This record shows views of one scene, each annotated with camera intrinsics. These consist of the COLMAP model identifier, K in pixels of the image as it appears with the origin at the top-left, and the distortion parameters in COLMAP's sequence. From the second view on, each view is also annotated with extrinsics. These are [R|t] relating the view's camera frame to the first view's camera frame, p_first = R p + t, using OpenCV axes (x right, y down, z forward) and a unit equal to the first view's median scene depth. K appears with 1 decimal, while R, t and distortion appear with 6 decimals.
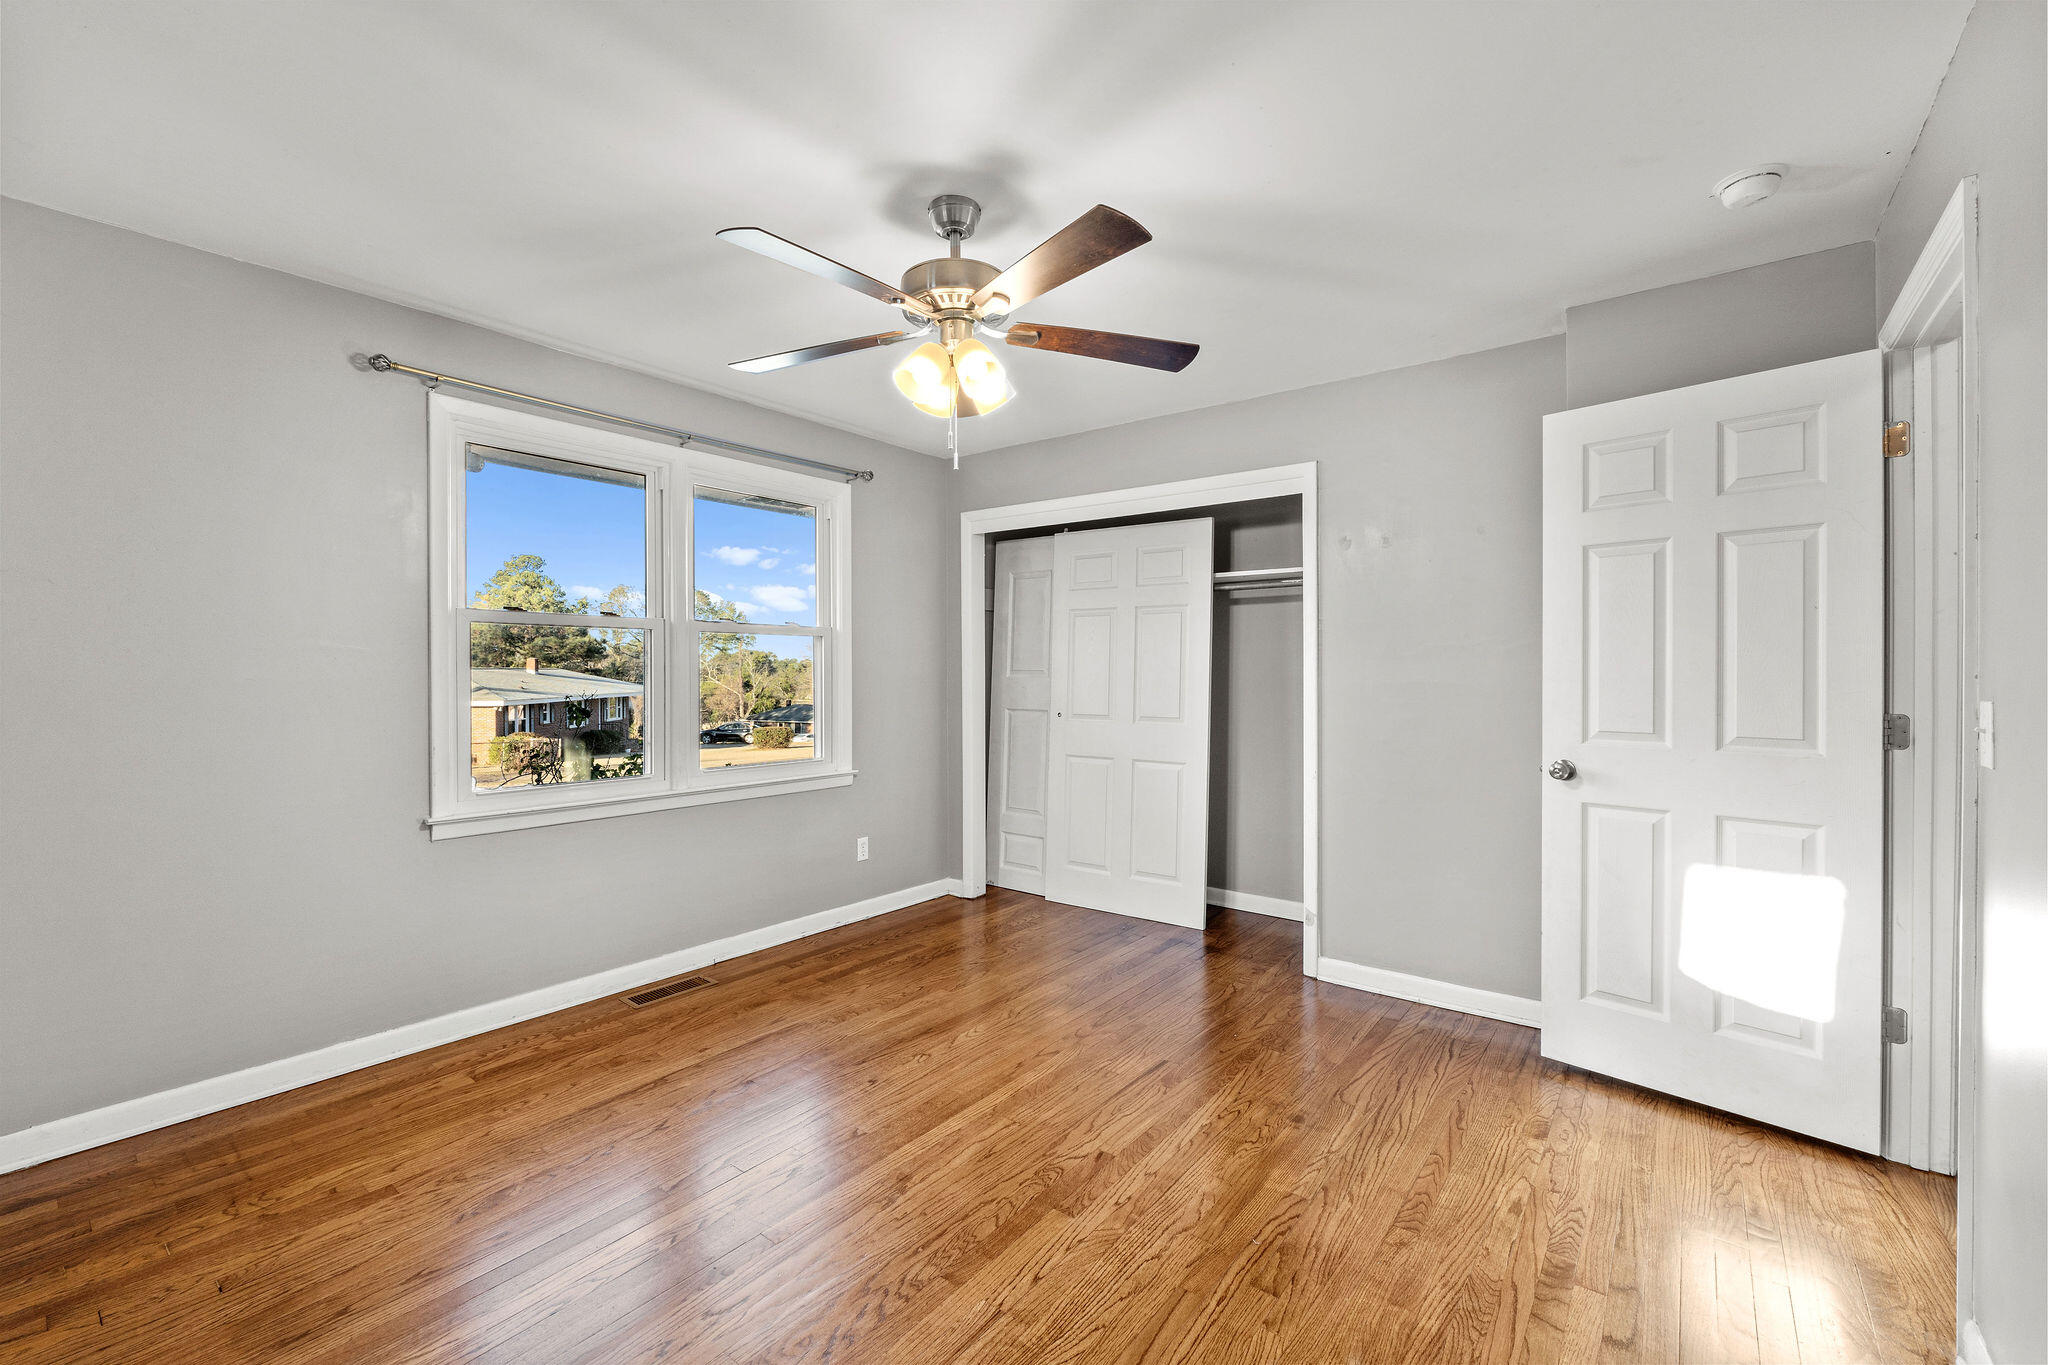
lens RADIAL K [[851.3, 0, 1011.3], [0, 851.3, 673.9], [0, 0, 1]] dist [-0.002334, -0.000342]
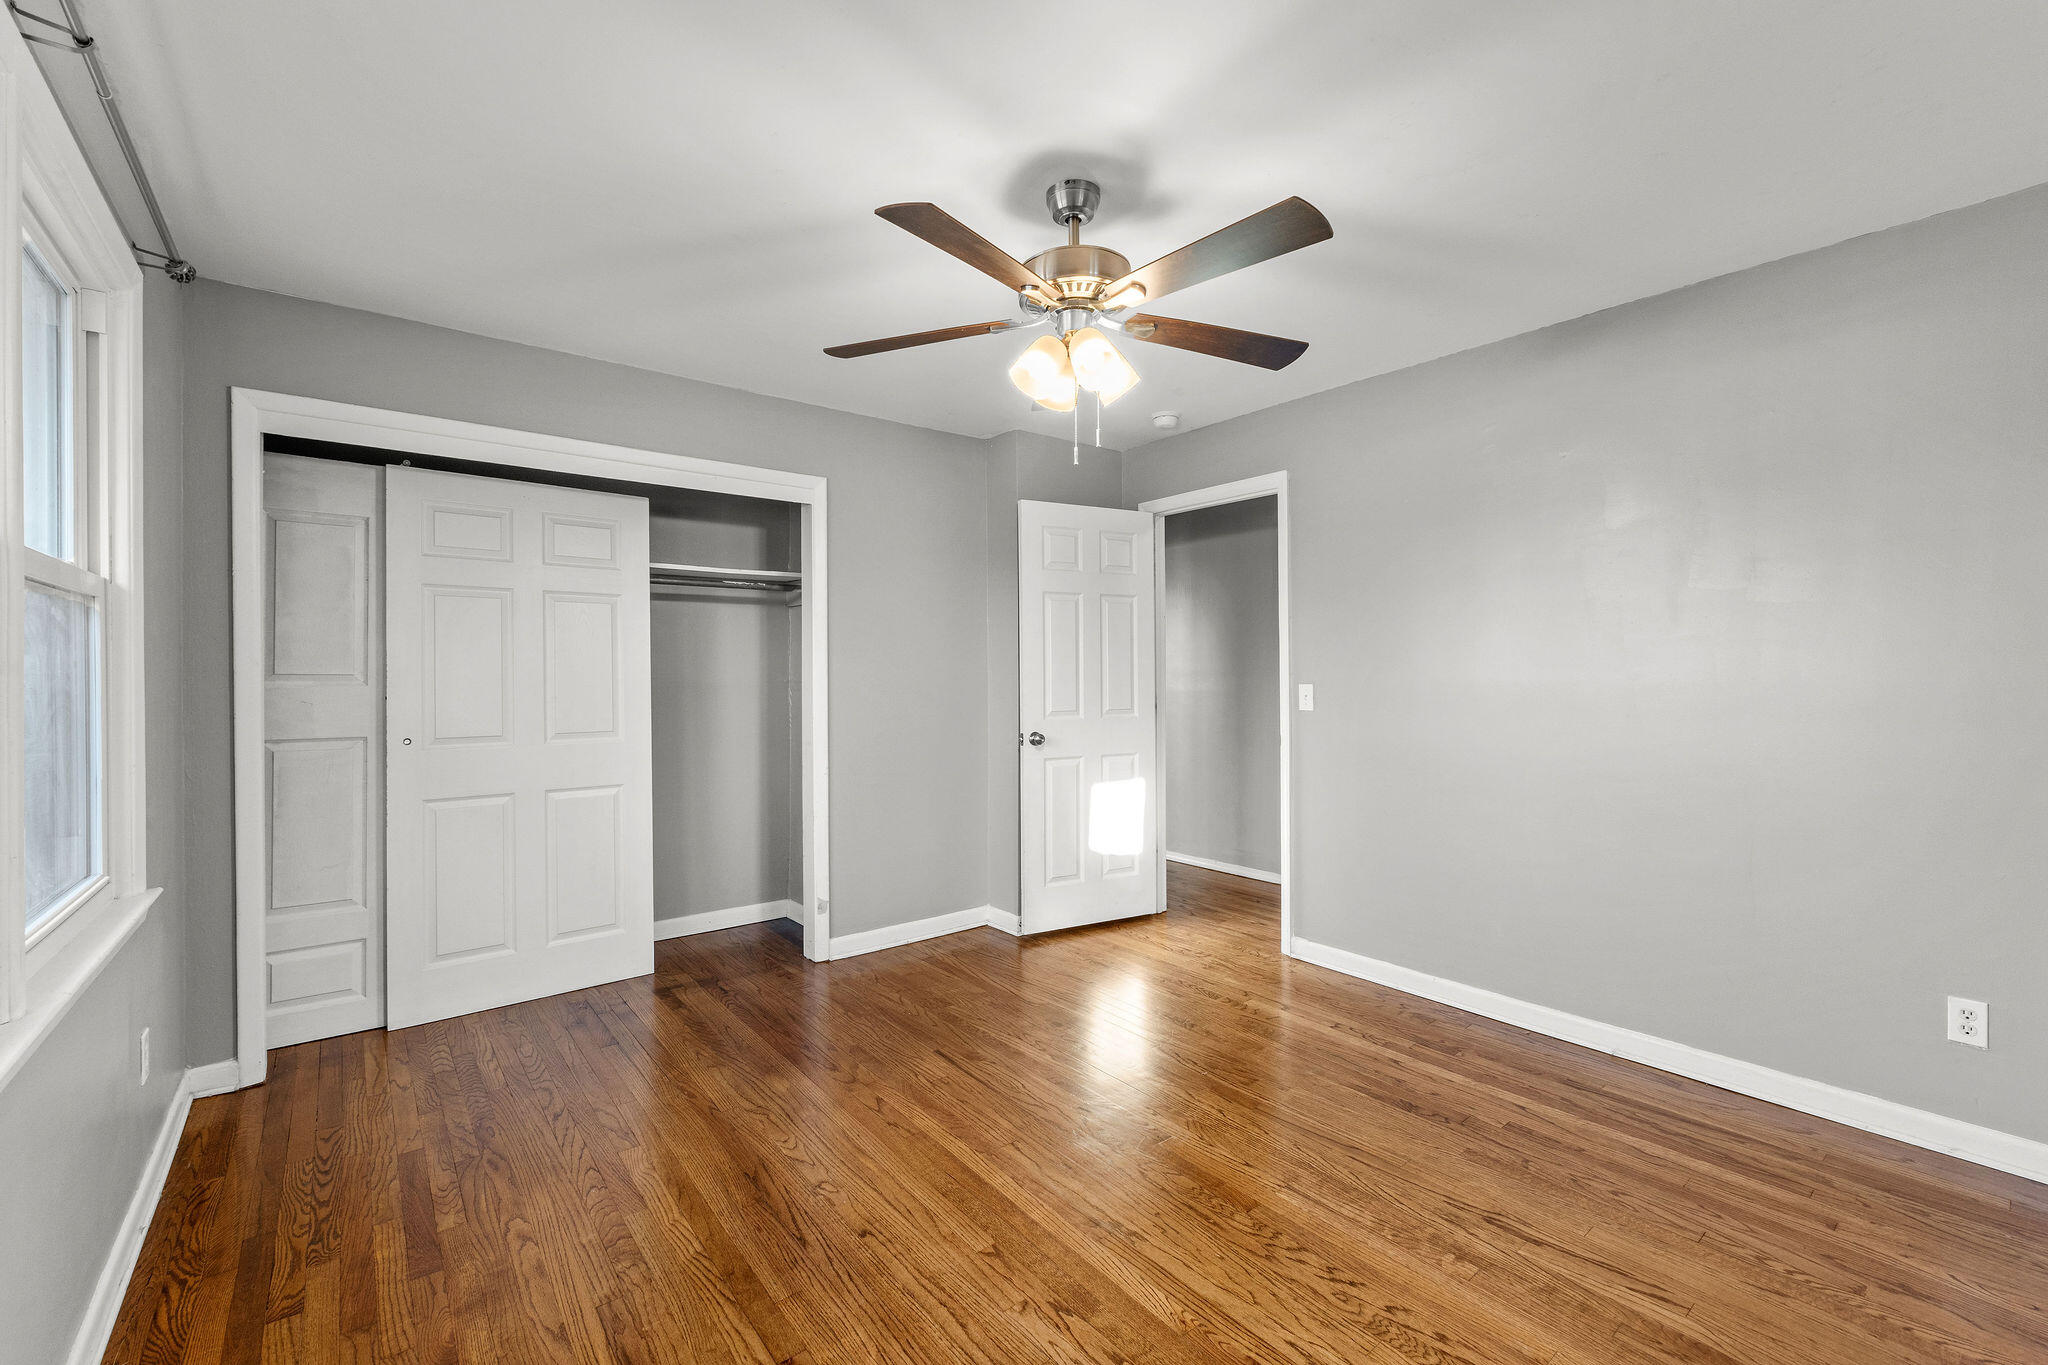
lens RADIAL K [[859.6, 0, 1003.2], [0, 859.6, 670.4], [0, 0, 1]] dist [-0.003511, -0.000329]
pose [[0.236869, 0.001920, 0.971540, -0.880139], [0.007037, 0.999968, -0.003692, -0.002296], [-0.971516, 0.007711, 0.236848, 0.726441]]
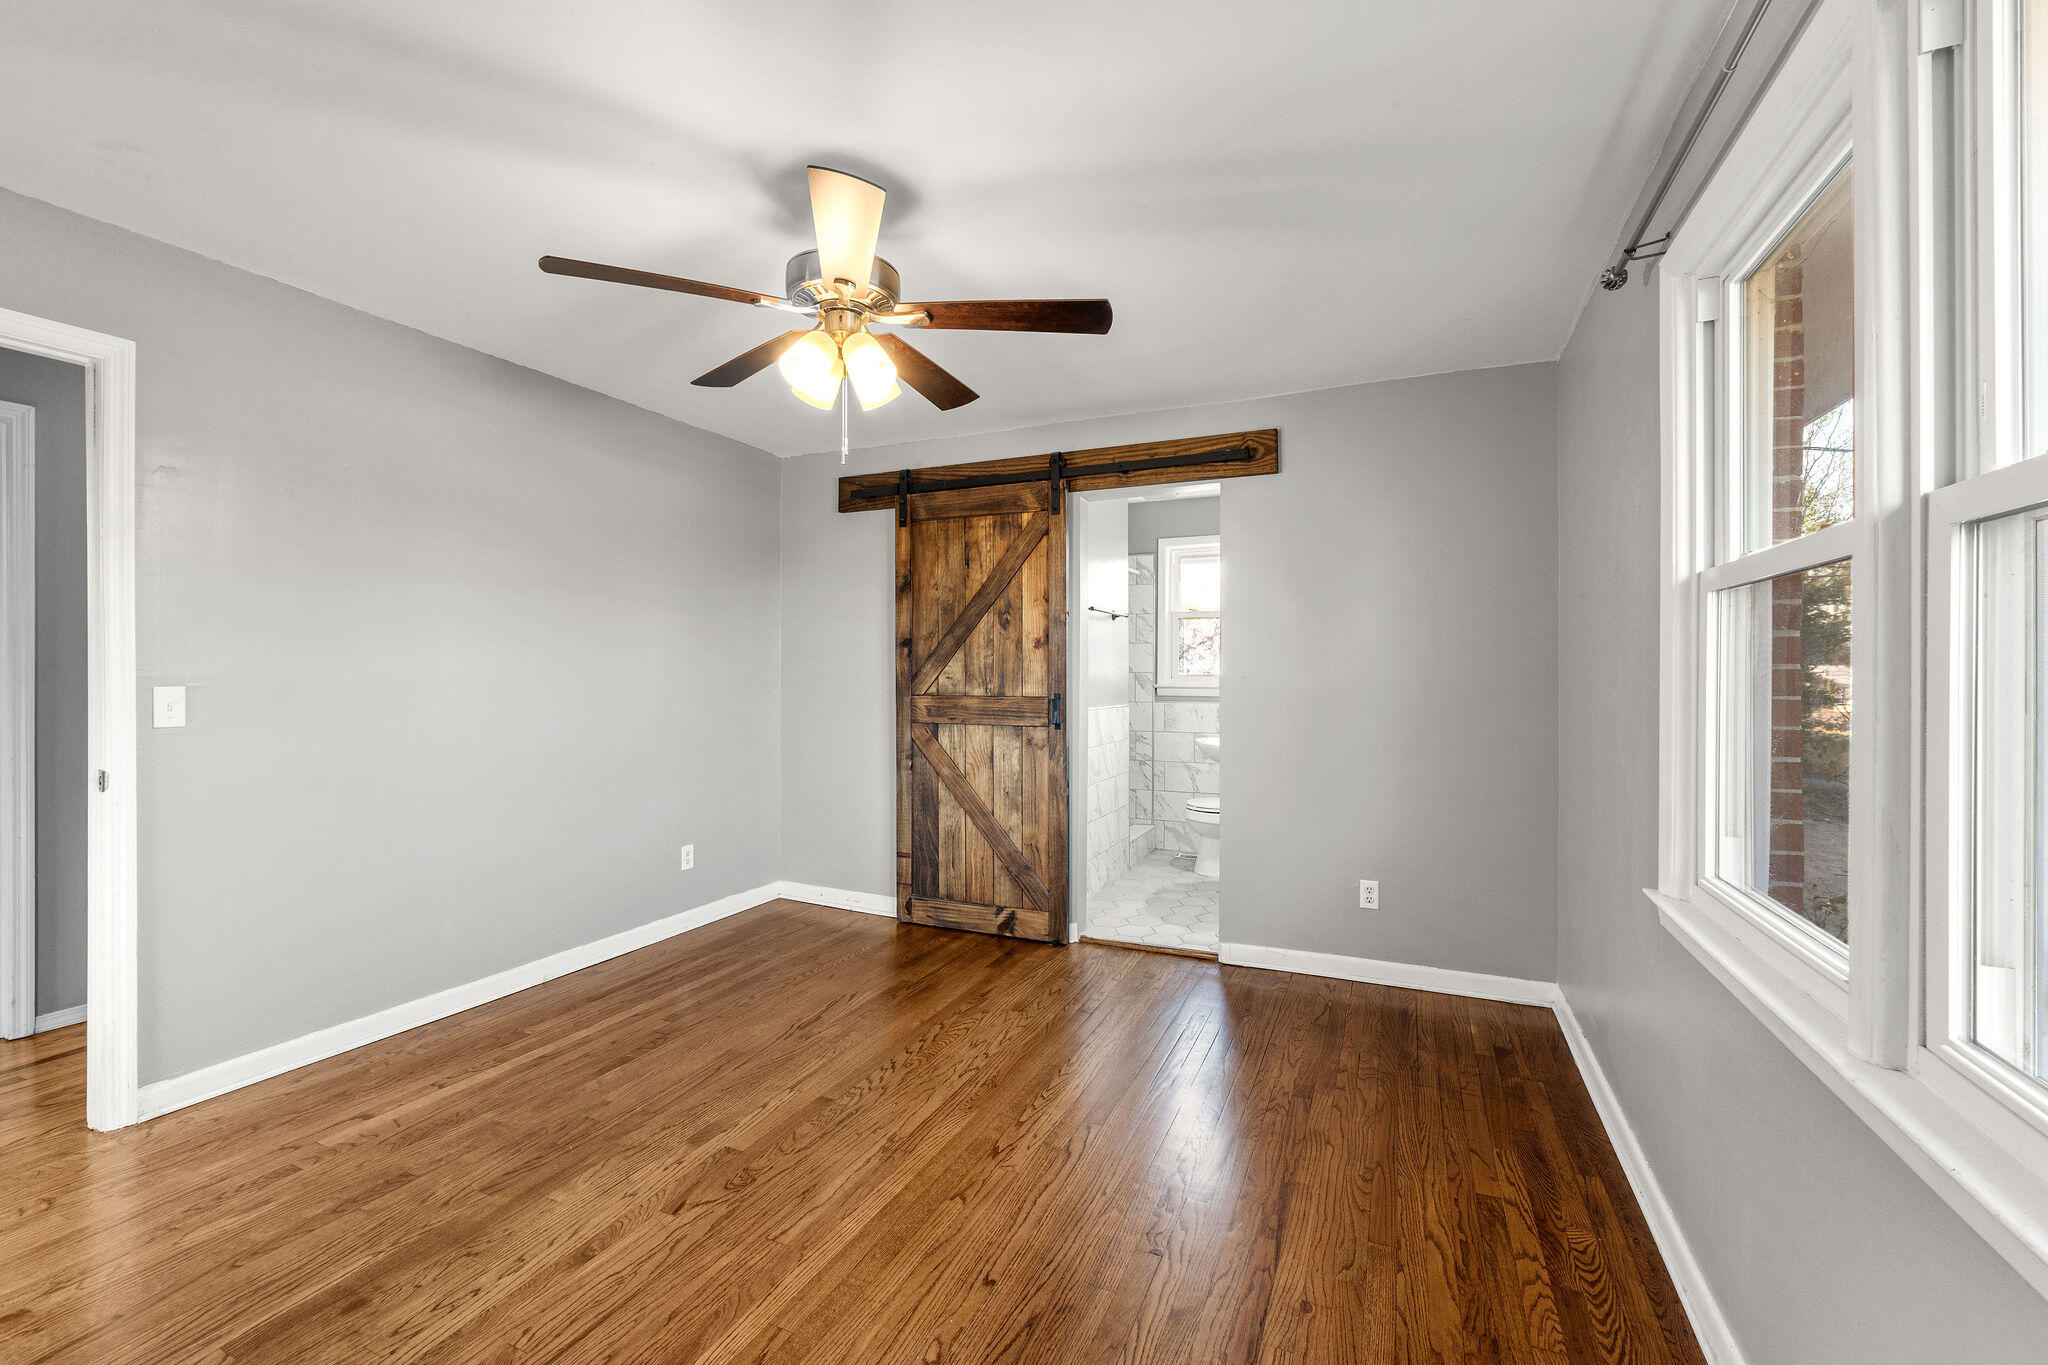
lens RADIAL K [[851.3, 0, 1011.3], [0, 851.3, 673.9], [0, 0, 1]] dist [-0.002334, -0.000342]
pose [[-0.970138, -0.006807, -0.242457, -0.014113], [-0.008166, 0.999956, 0.004601, -0.005631], [0.242415, 0.006443, -0.970151, 1.704193]]
